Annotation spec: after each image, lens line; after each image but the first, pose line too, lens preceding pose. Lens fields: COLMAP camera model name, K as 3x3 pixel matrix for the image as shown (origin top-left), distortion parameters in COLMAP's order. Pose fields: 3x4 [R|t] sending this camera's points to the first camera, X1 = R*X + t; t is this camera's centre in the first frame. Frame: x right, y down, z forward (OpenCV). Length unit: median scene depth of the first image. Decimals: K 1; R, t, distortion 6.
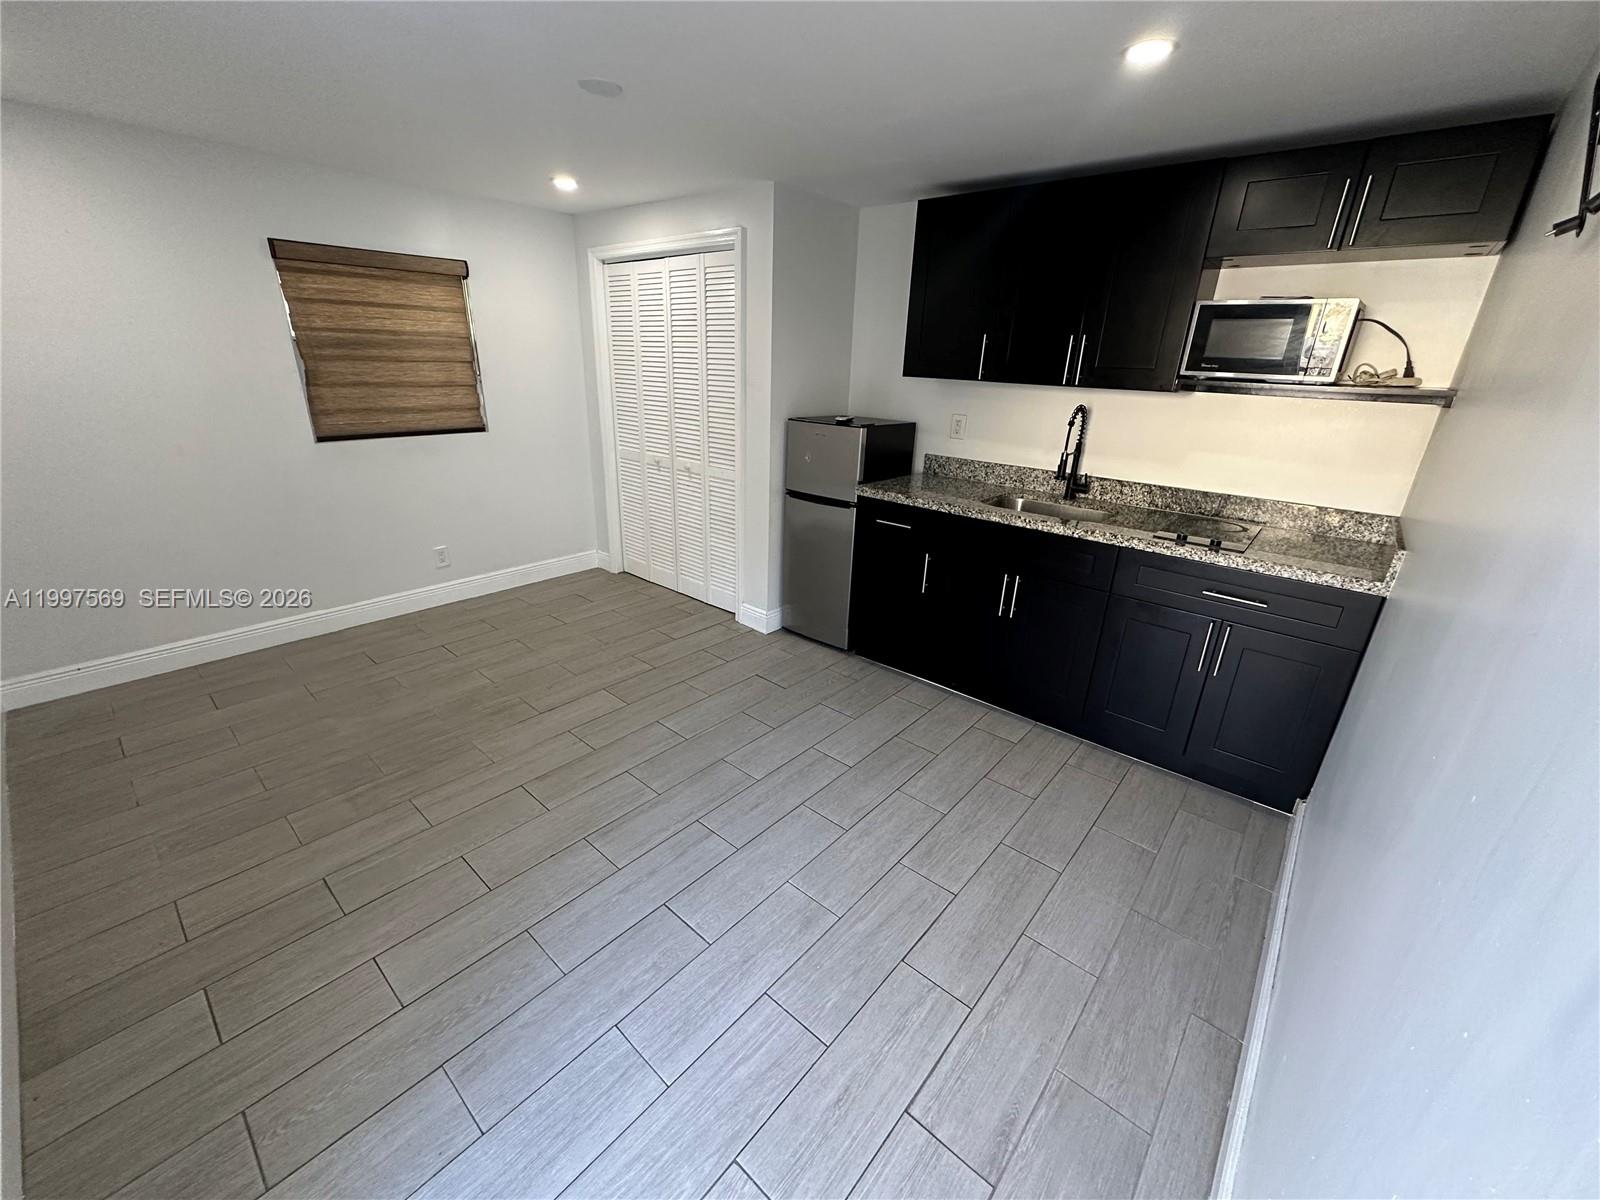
lens RADIAL K [[638.1, 0, 799.7], [0, 638.1, 601.4], [0, 0, 1]] dist [0.000636, 0.000063]
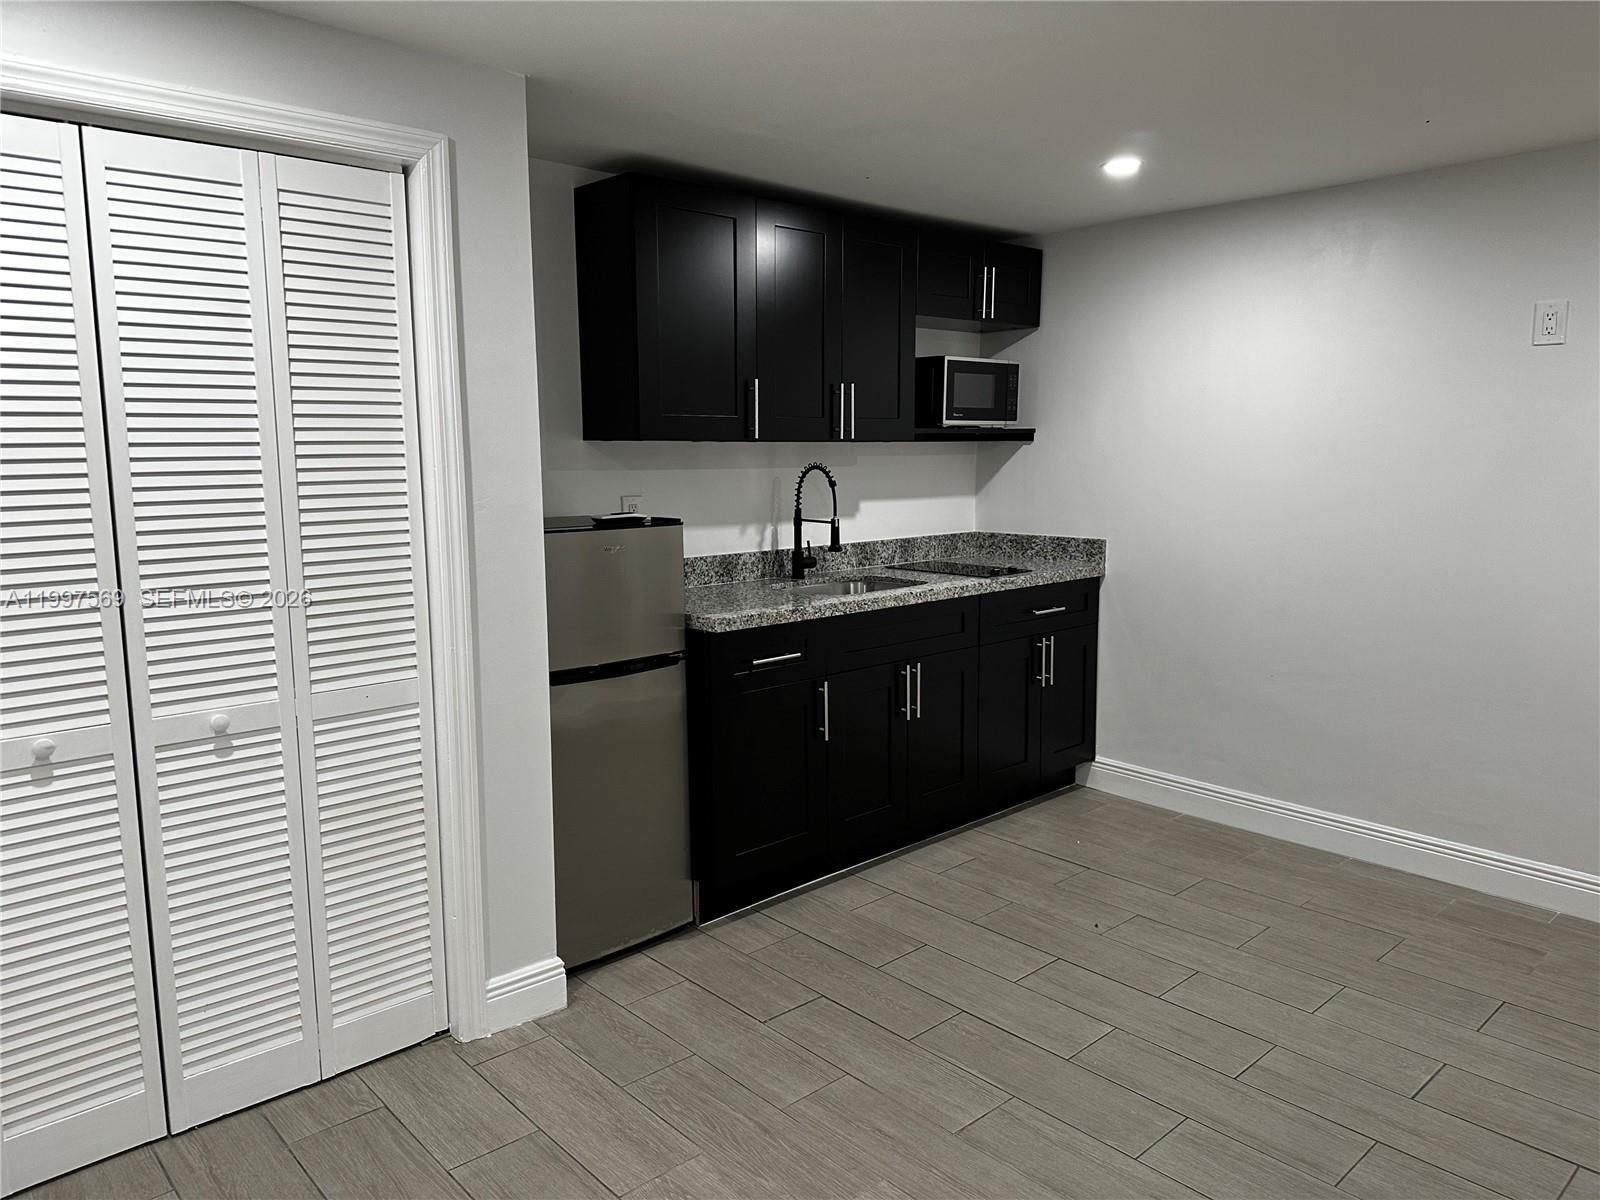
lens RADIAL K [[1123.4, 0, 810.7], [0, 1123.4, 592.5], [0, 0, 1]] dist [0.088616, -0.116350]
pose [[0.107458, -0.165359, 0.980362, -0.987329], [0.361734, 0.924990, 0.116370, -0.317557], [-0.926068, 0.342125, 0.159214, 0.814757]]
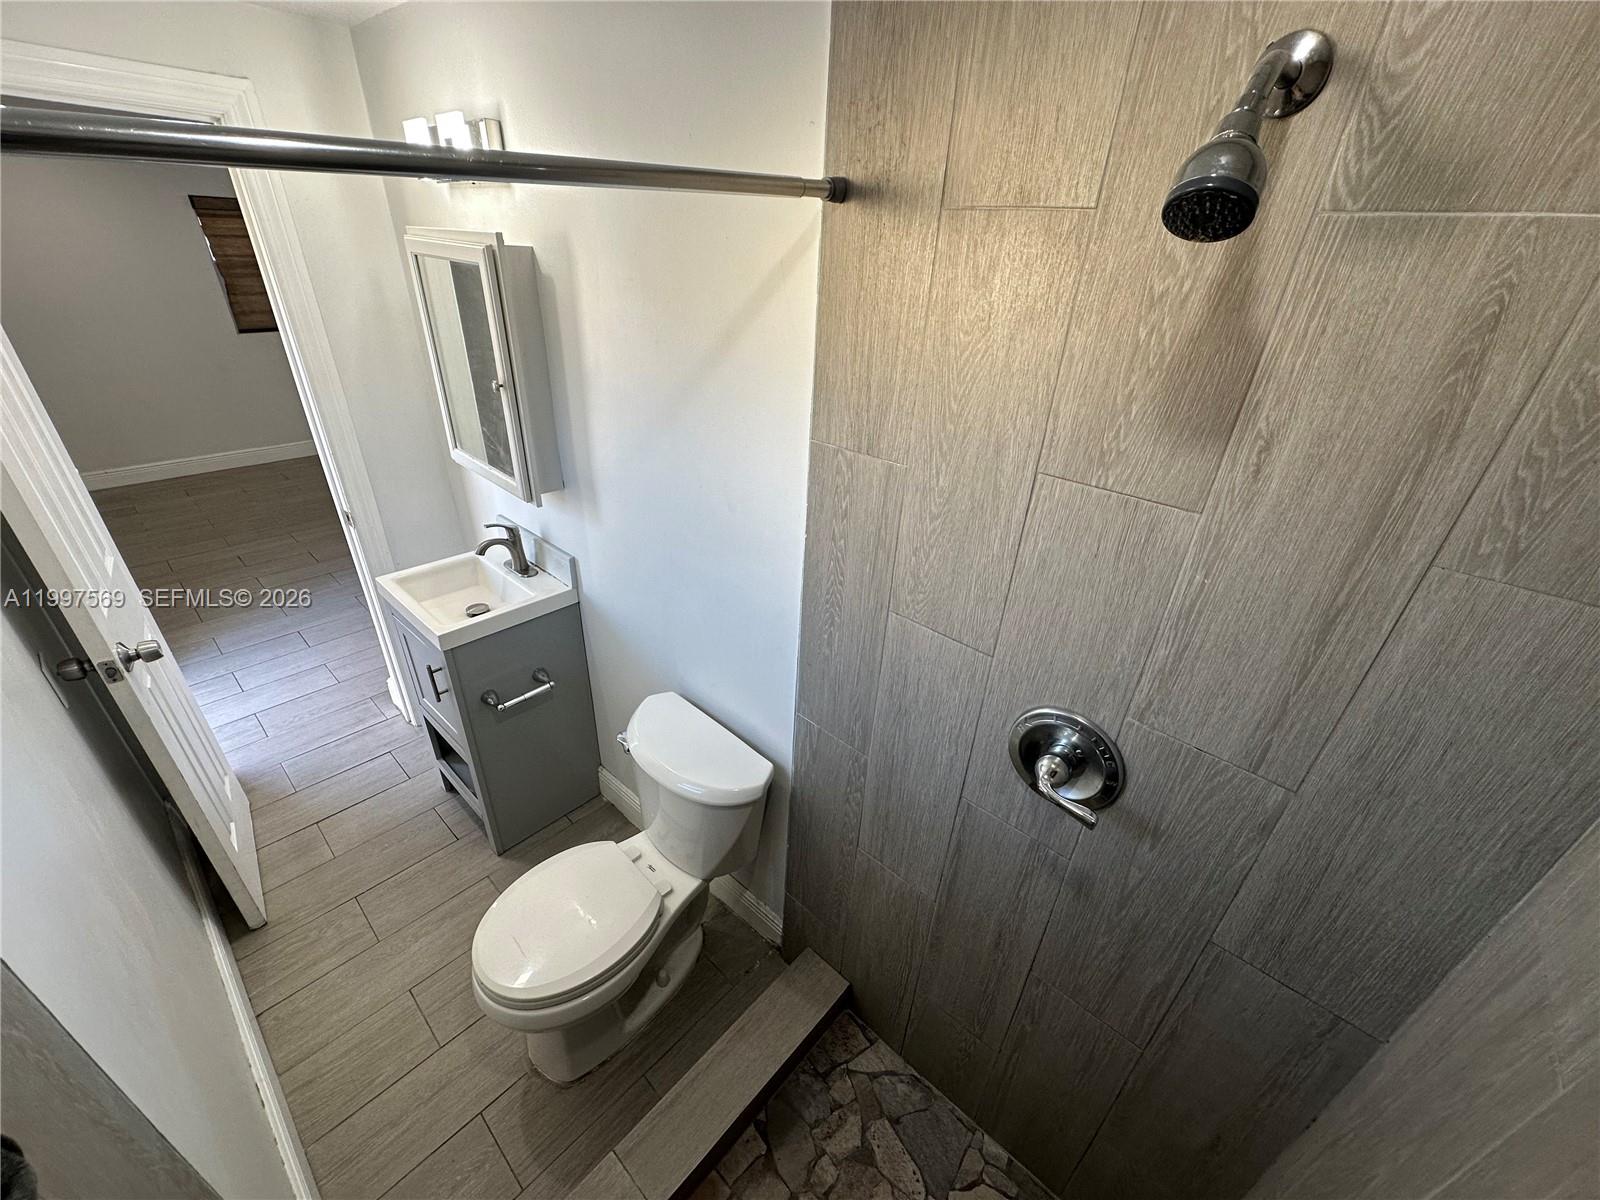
lens RADIAL K [[638.1, 0, 799.7], [0, 638.1, 601.4], [0, 0, 1]] dist [0.000636, 0.000063]
pose [[0.999616, 0.025333, -0.011274, 0.719185], [-0.023445, 0.989279, 0.144142, 0.156406], [0.014805, -0.143822, 0.989493, -0.681828]]
